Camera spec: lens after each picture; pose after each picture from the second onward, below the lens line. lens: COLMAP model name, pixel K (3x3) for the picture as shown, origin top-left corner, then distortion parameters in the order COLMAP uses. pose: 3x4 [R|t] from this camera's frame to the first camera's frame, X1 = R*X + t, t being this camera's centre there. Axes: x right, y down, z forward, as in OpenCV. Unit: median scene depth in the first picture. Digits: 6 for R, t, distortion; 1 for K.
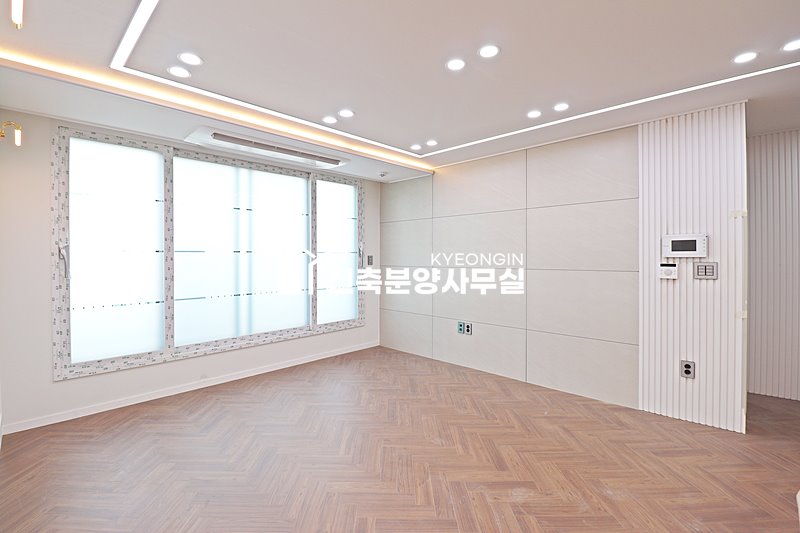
lens RADIAL K [[369.6, 0, 398.3], [0, 369.6, 256.8], [0, 0, 1]] dist [-0.001499, -0.012316]
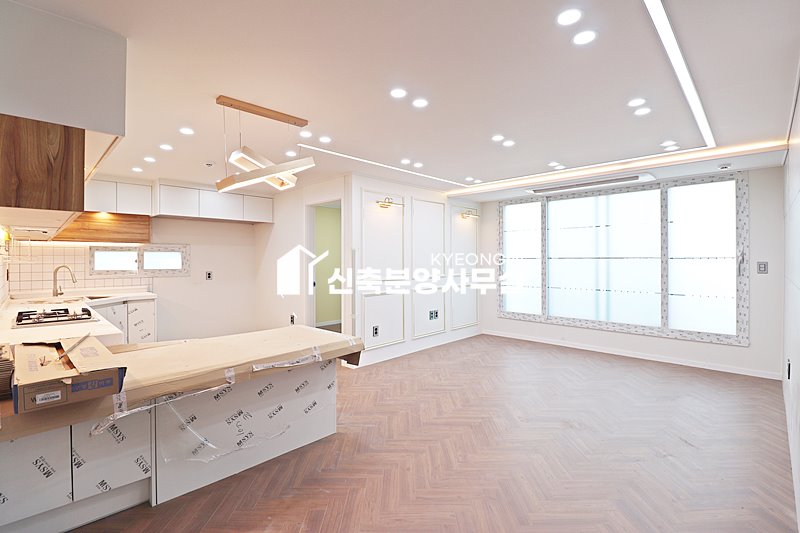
lens RADIAL K [[369.6, 0, 395.0], [0, 369.6, 262.1], [0, 0, 1]] dist [-0.001499, -0.012316]
pose [[-0.024101, 0.015002, -0.999597, 1.151277], [0.002797, 0.999884, 0.014939, -0.025891], [0.999706, -0.002436, -0.024141, 0.365642]]
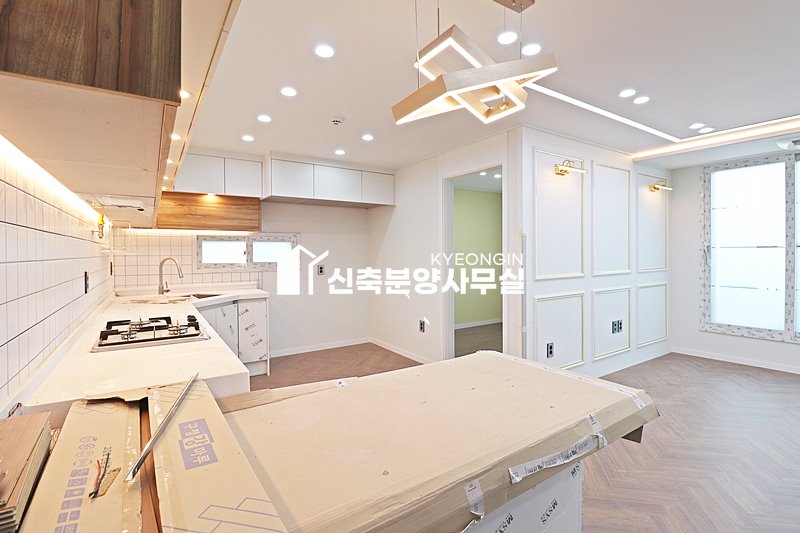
lens RADIAL K [[369.6, 0, 386.7], [0, 369.6, 260.9], [0, 0, 1]] dist [-0.001499, -0.012316]
pose [[-0.241441, 0.027879, -0.970015, 0.798585], [0.008594, 0.999609, 0.026590, -0.011482], [0.970377, -0.001917, -0.241587, 0.058337]]
